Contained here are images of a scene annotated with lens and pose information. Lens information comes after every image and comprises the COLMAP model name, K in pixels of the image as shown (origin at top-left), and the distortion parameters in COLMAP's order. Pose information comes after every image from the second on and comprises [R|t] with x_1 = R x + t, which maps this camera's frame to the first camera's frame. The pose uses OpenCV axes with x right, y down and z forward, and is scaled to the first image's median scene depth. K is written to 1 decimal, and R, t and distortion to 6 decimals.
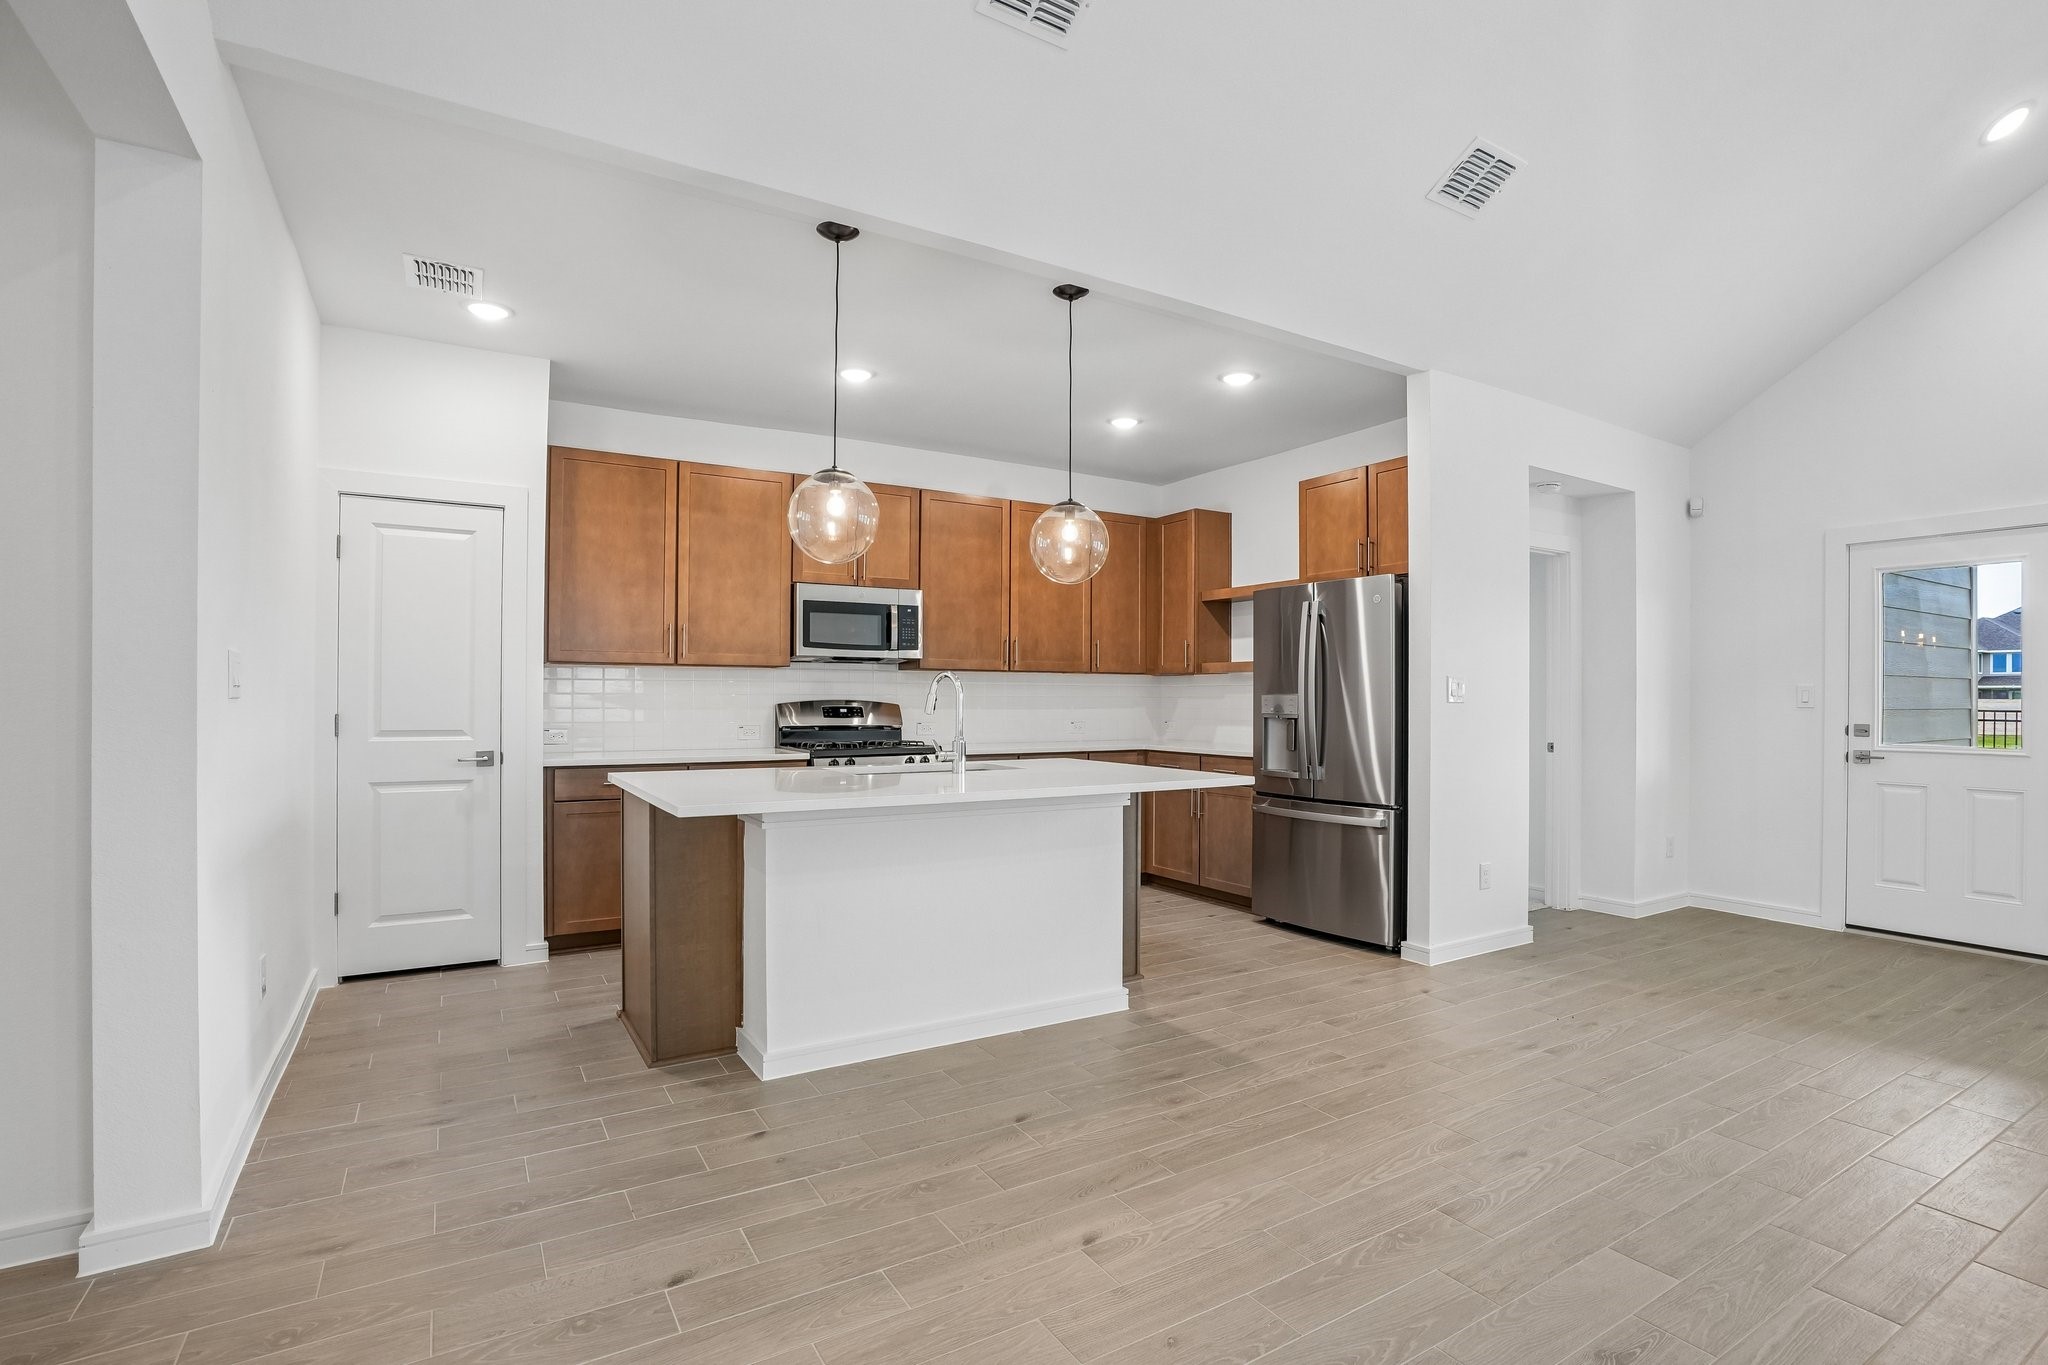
lens RADIAL K [[971.7, 0, 1068.2], [0, 971.7, 704.3], [0, 0, 1]] dist [-0.029205, 0.002143]
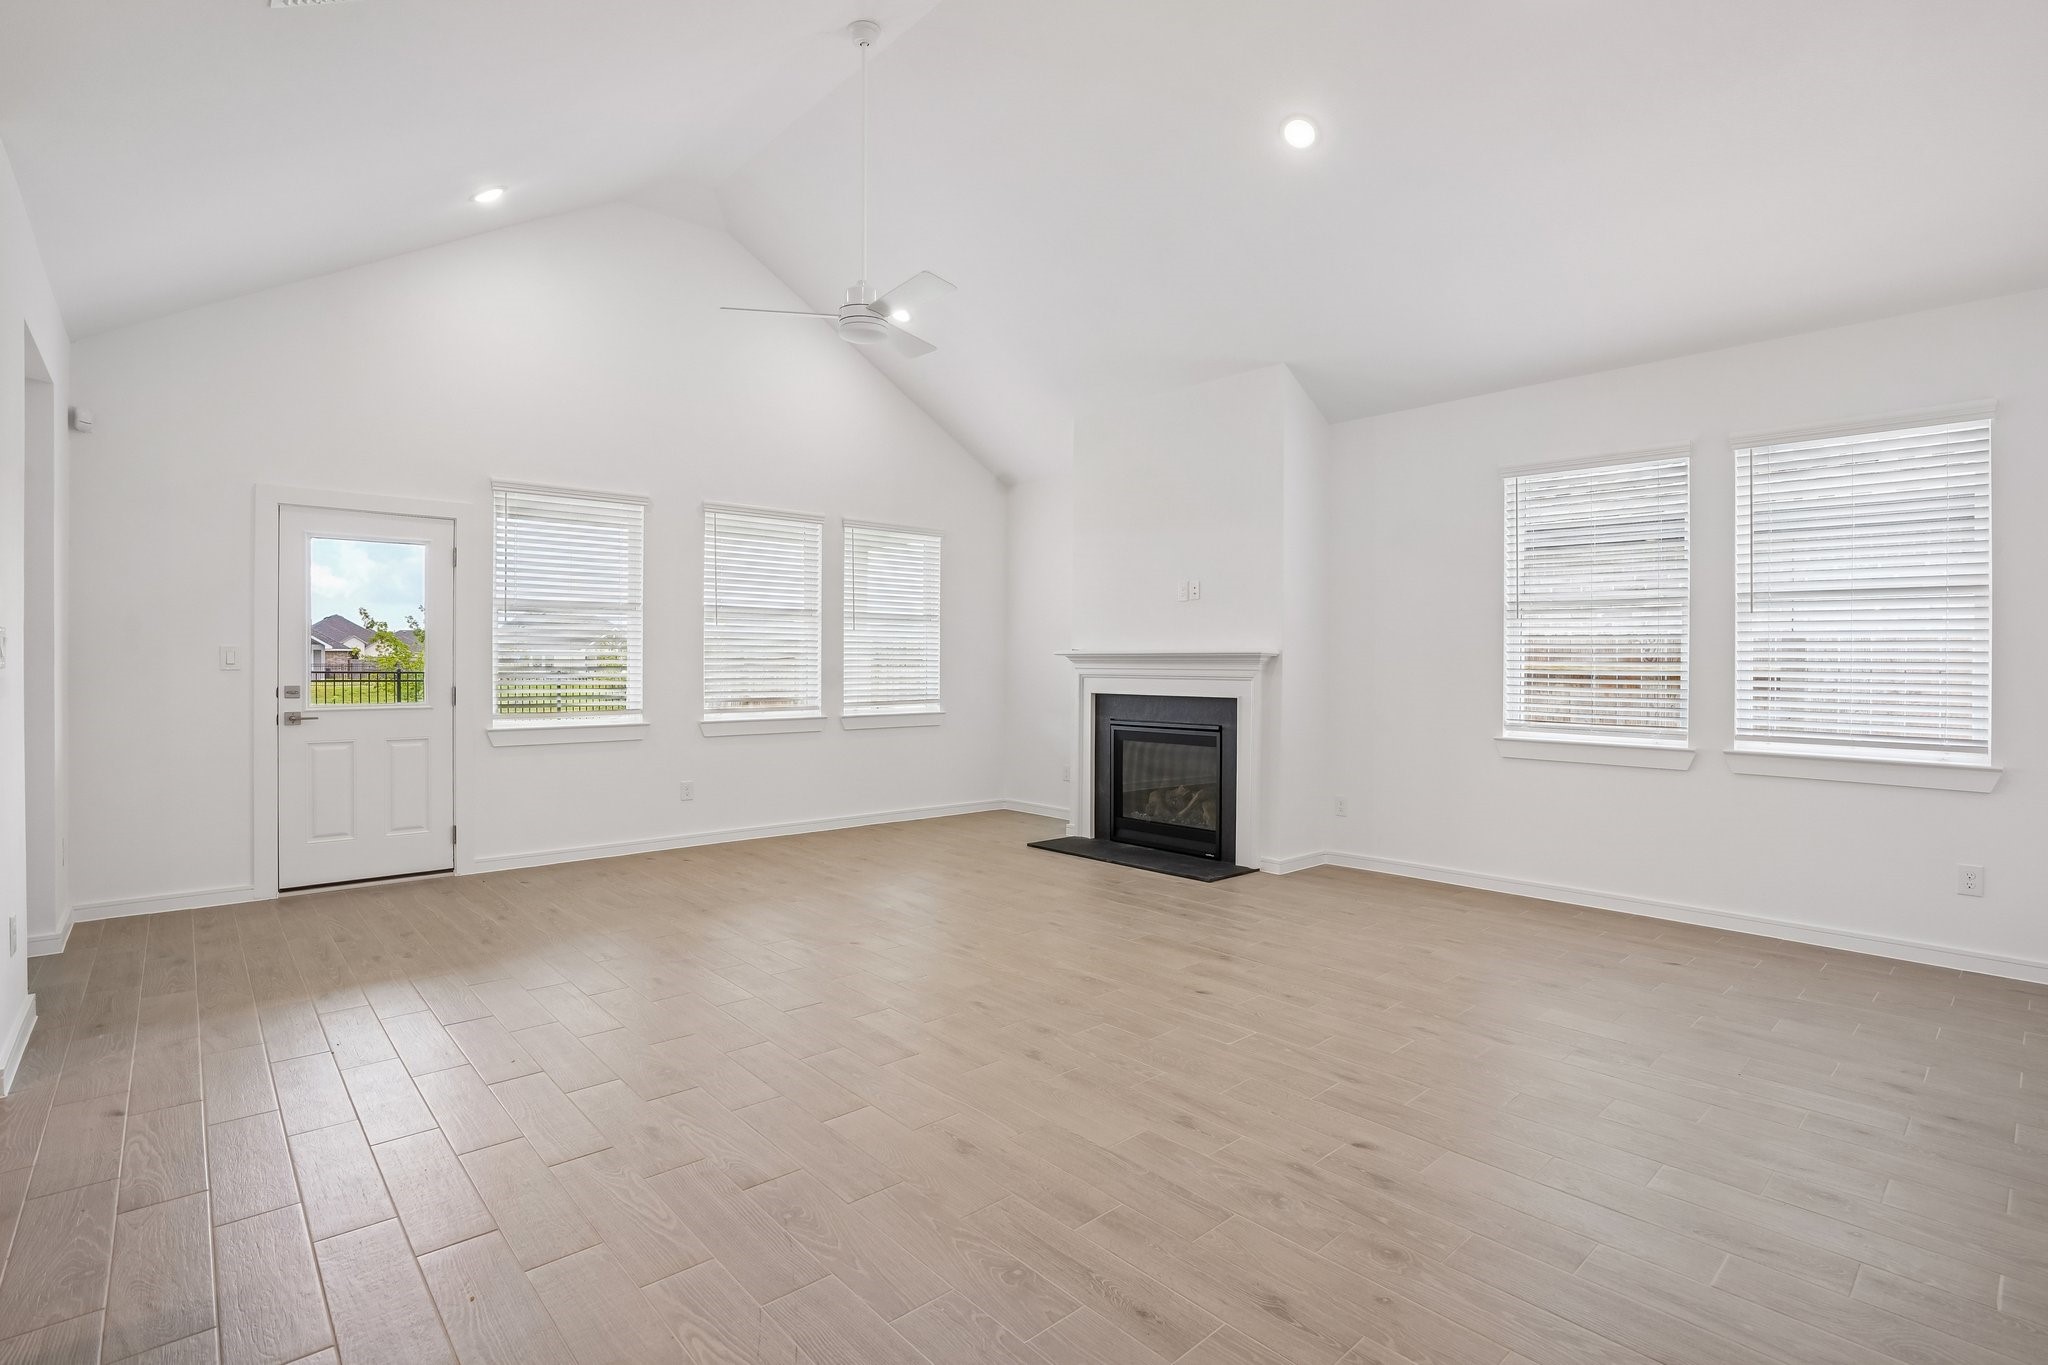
lens RADIAL K [[971.7, 0, 1037.3], [0, 971.7, 668.4], [0, 0, 1]] dist [-0.029205, 0.002143]
pose [[-0.166632, -0.007331, 0.985992, -0.299927], [-0.000955, 0.999973, 0.007273, -0.005760], [-0.986019, 0.000270, -0.166635, 0.416257]]
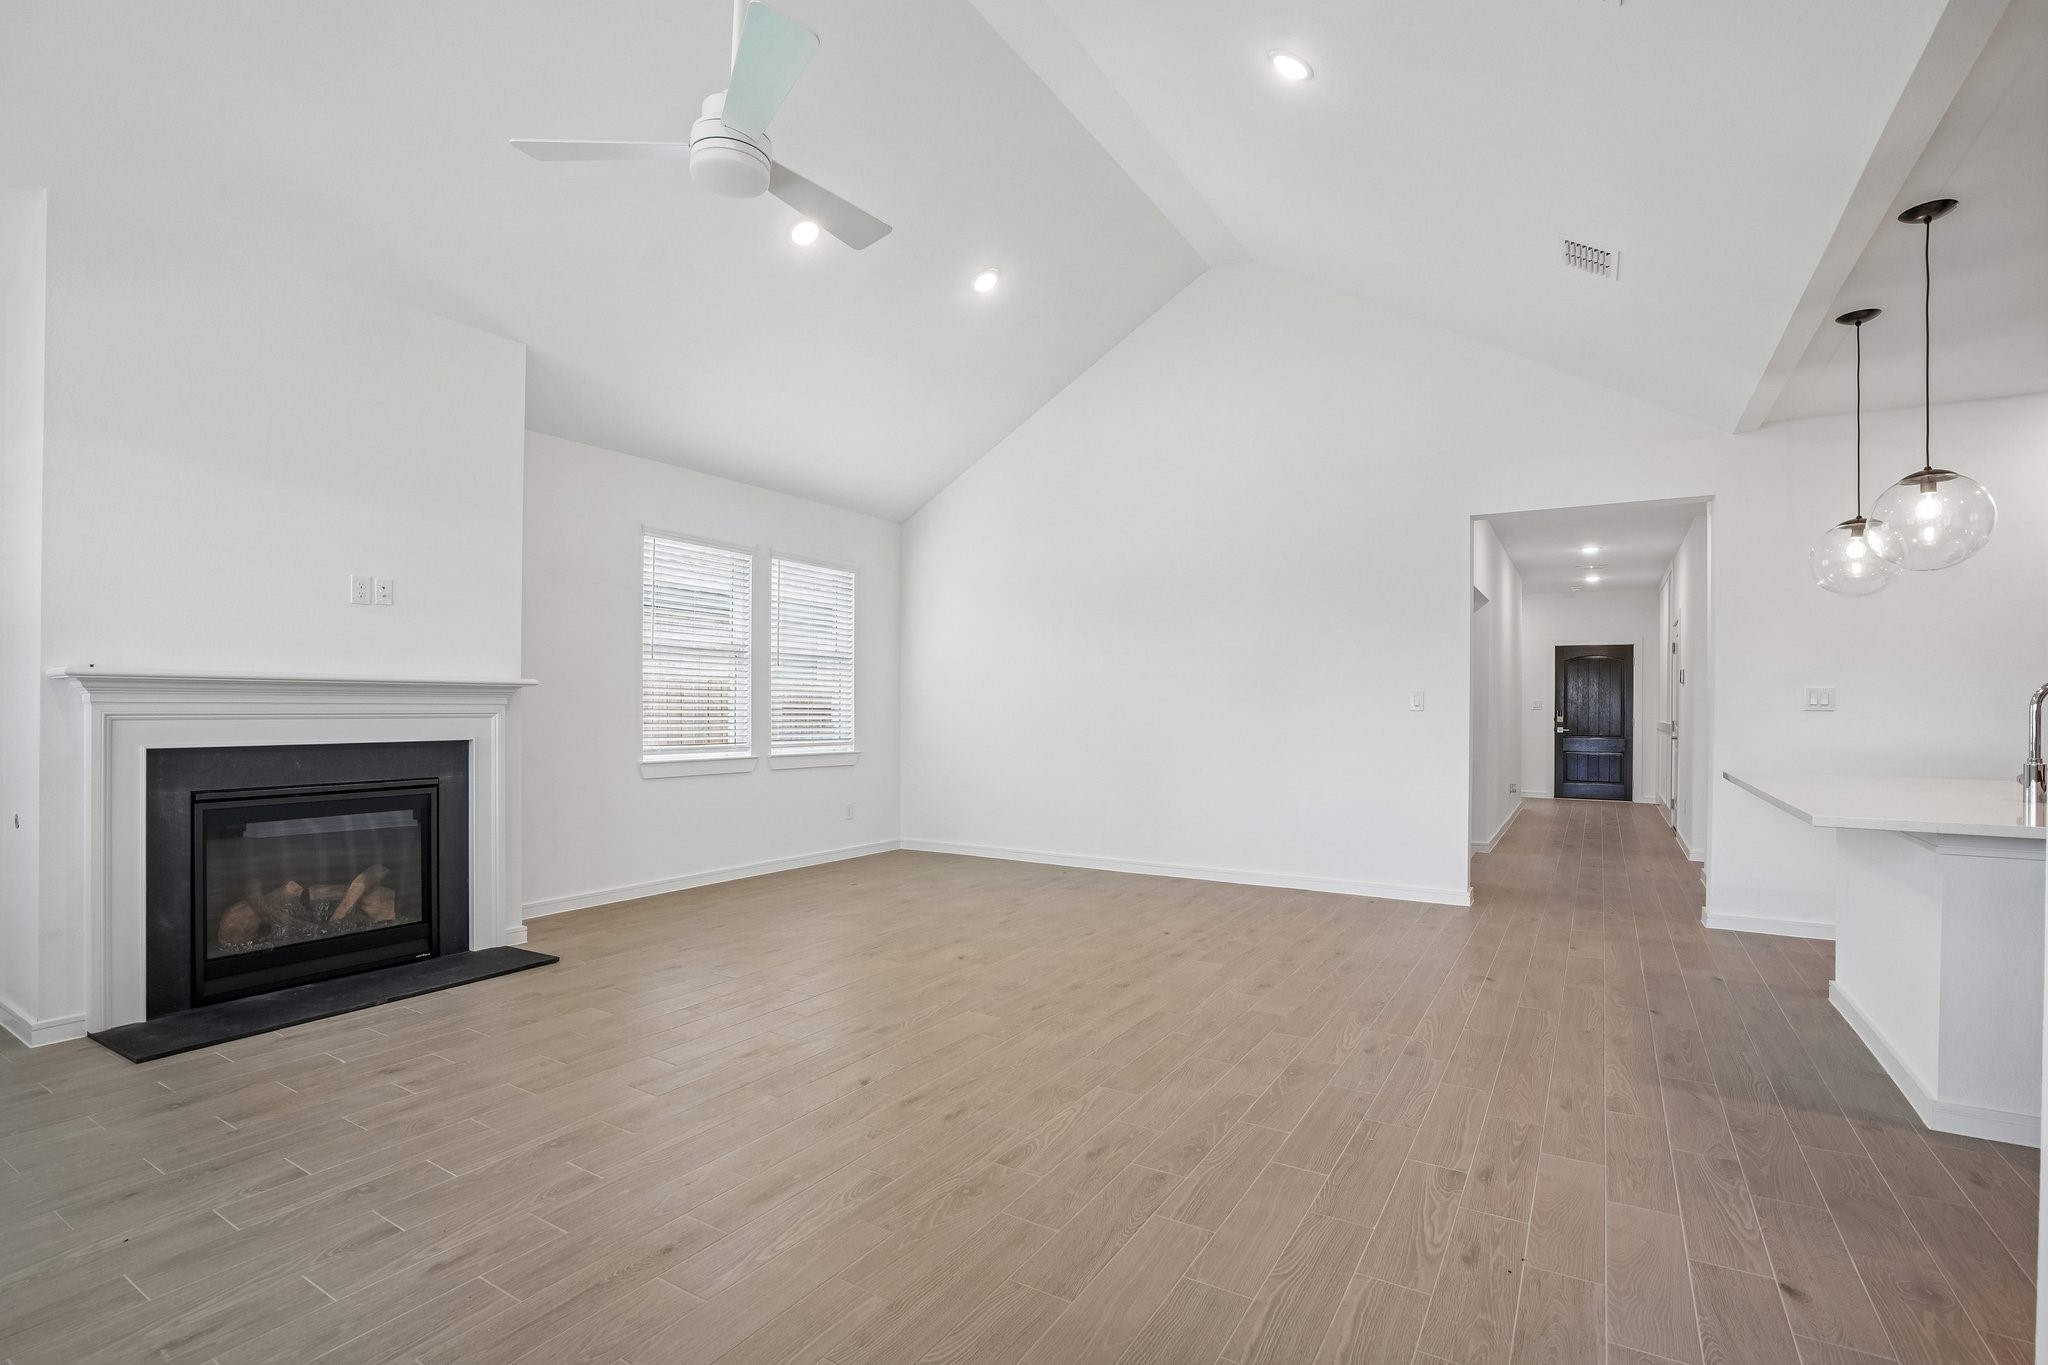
lens RADIAL K [[971.7, 0, 1021.0], [0, 971.7, 714.4], [0, 0, 1]] dist [-0.029205, 0.002143]
pose [[-0.900197, -0.005543, -0.435447, 0.797242], [-0.012230, 0.999846, 0.012555, -0.003834], [0.435311, 0.016628, -0.900127, 1.063768]]
